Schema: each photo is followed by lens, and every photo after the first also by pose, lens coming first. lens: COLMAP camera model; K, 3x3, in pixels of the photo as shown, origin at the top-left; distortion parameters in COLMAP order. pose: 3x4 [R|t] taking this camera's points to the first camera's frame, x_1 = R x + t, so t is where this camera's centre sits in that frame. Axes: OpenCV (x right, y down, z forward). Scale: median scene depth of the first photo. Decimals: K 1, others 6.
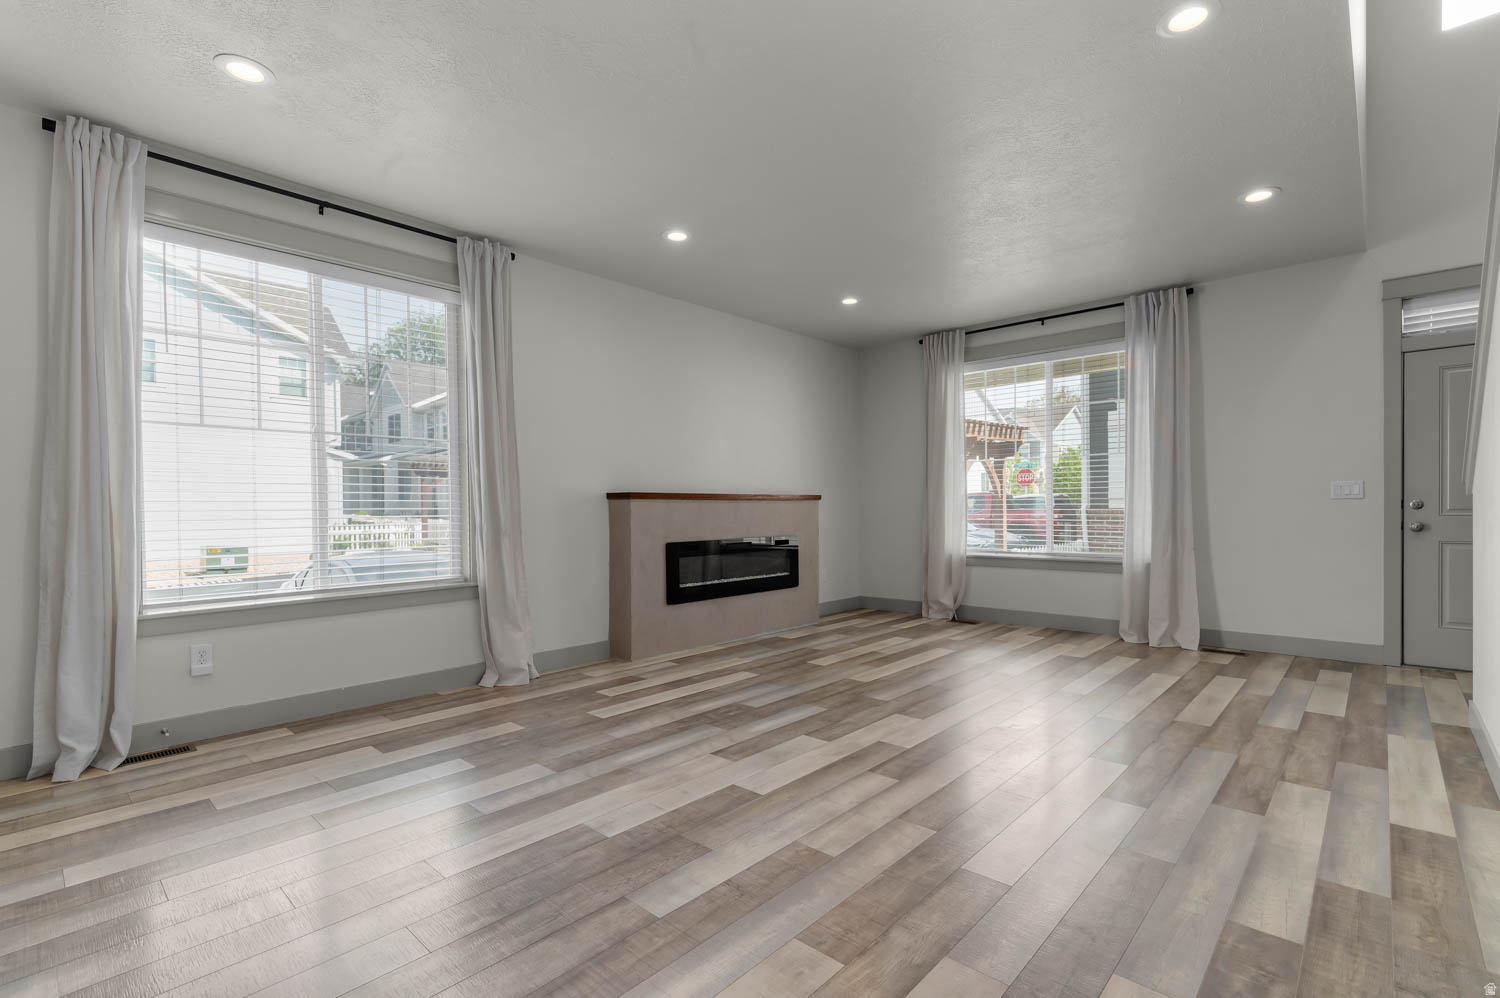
lens RADIAL K [[685.5, 0, 759.8], [0, 685.5, 514.5], [0, 0, 1]] dist [0.004474, -0.000818]
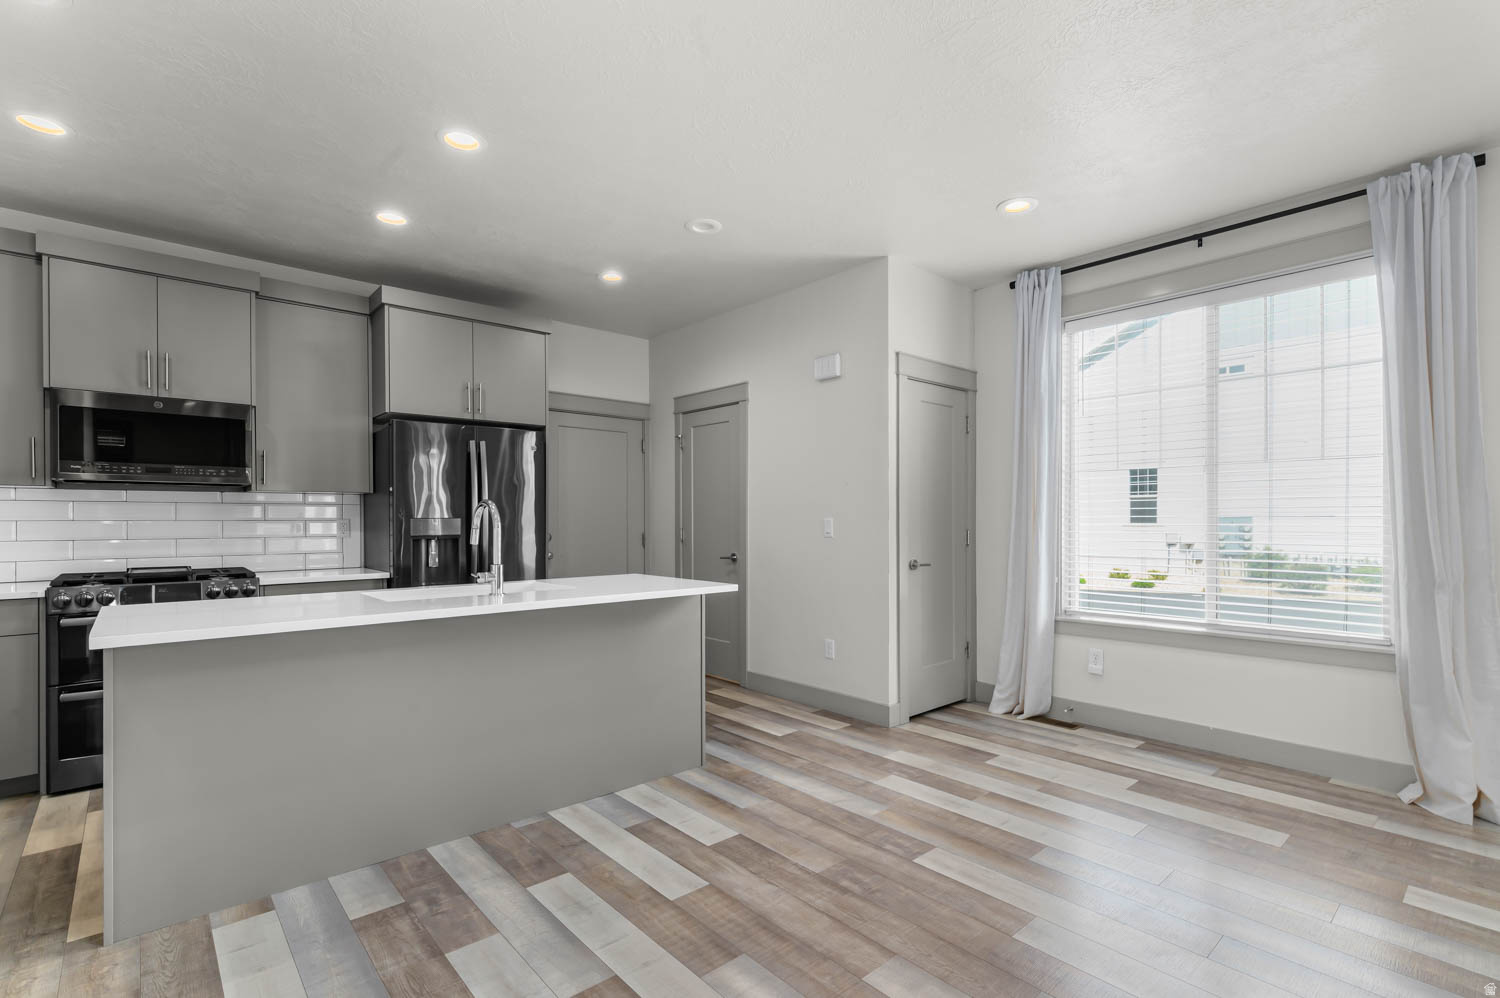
lens RADIAL K [[685.5, 0, 752.4], [0, 685.5, 517.3], [0, 0, 1]] dist [0.004474, -0.000818]
pose [[-0.102148, 0.007682, -0.994740, 0.477794], [-0.006308, 0.999945, 0.008370, -0.053756], [0.994749, 0.007130, -0.102094, 0.516279]]
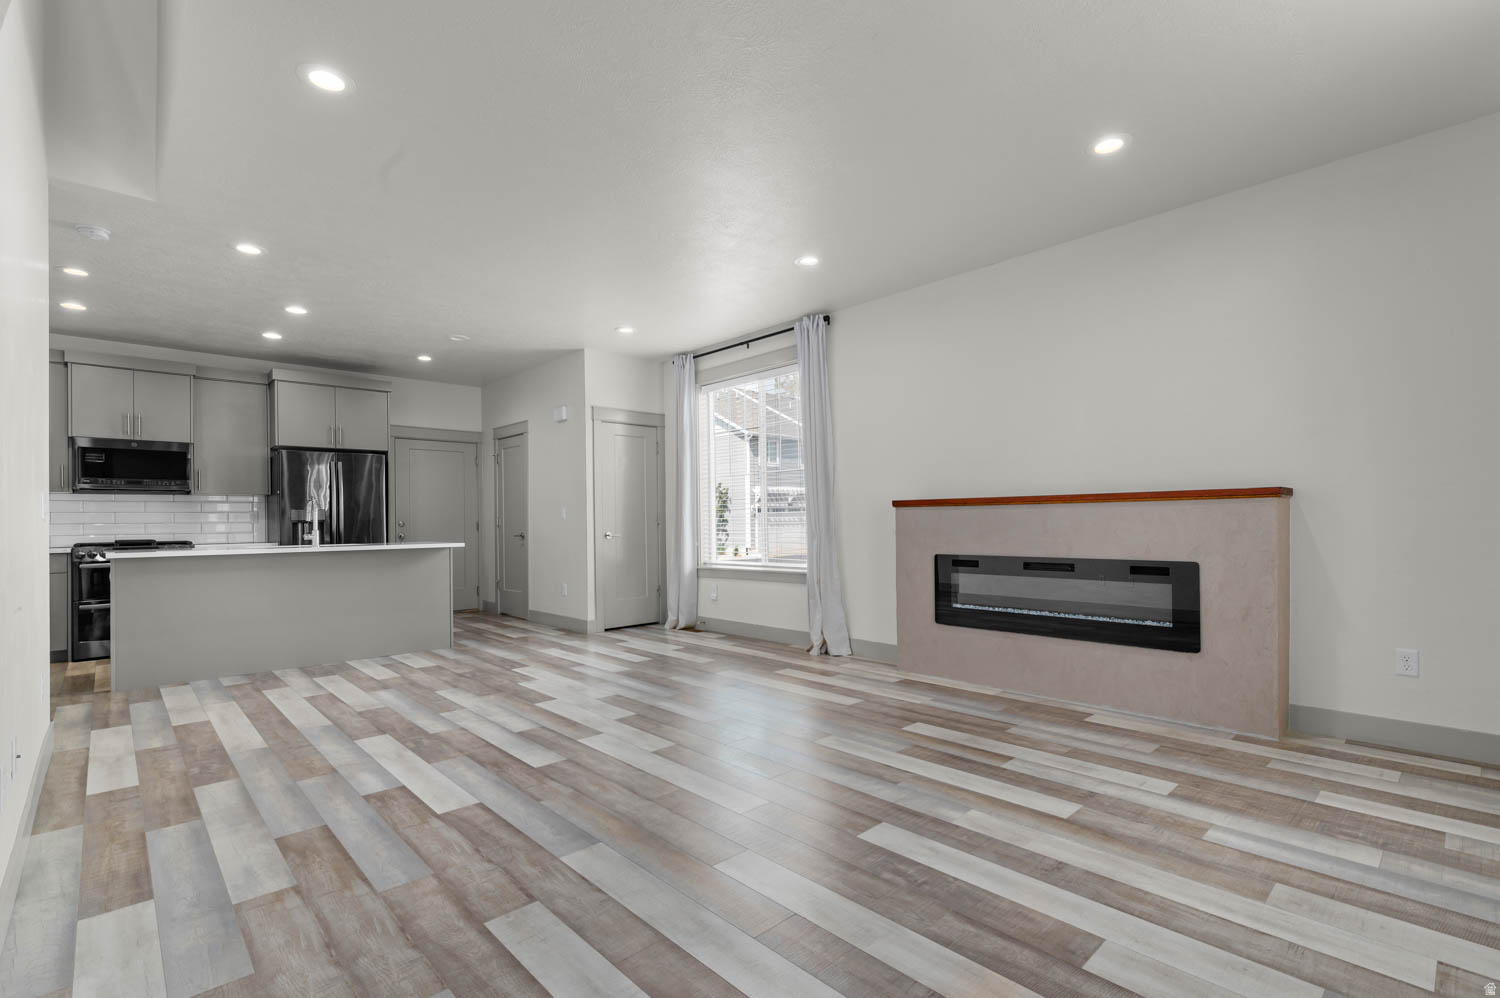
lens RADIAL K [[685.5, 0, 755.4], [0, 685.5, 510.4], [0, 0, 1]] dist [0.004474, -0.000818]
pose [[-0.076688, -0.004579, -0.997045, 1.210899], [0.004959, 0.999975, -0.004974, -0.020389], [0.997043, -0.005326, -0.076663, 1.281831]]
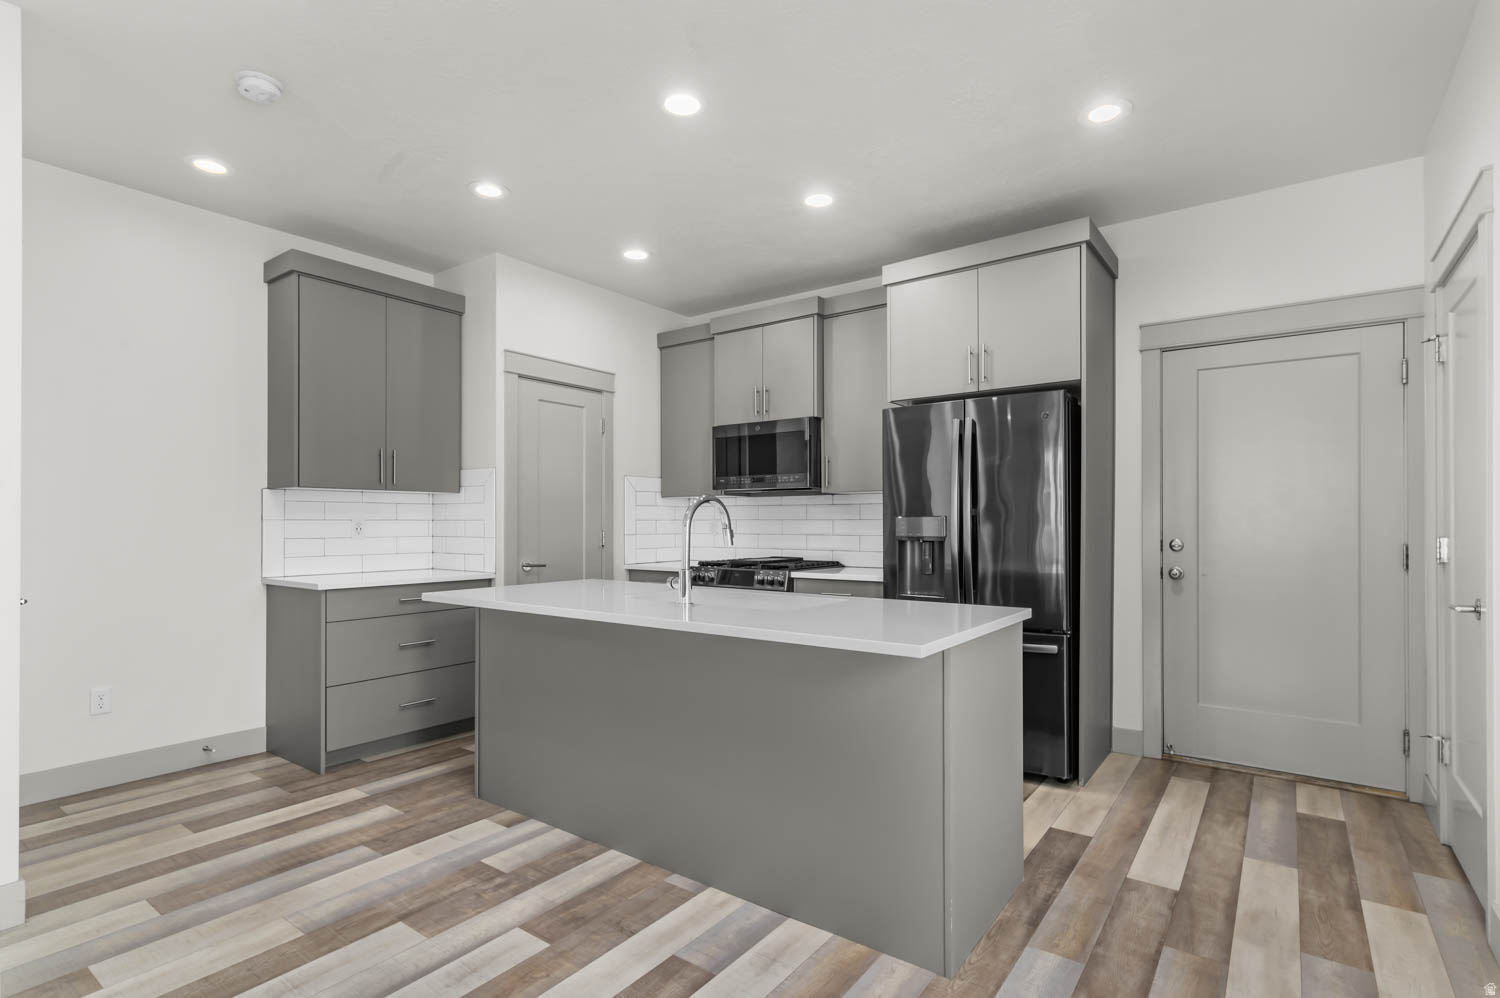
lens RADIAL K [[724.7, 0, 760.5], [0, 724.7, 514.9], [0, 0, 1]] dist [0.004731, 0.000231]
pose [[-0.992355, 0.008056, -0.123154, -0.306353], [0.008417, 0.999962, -0.002409, -0.040554], [0.123129, -0.003427, -0.992385, 0.890211]]
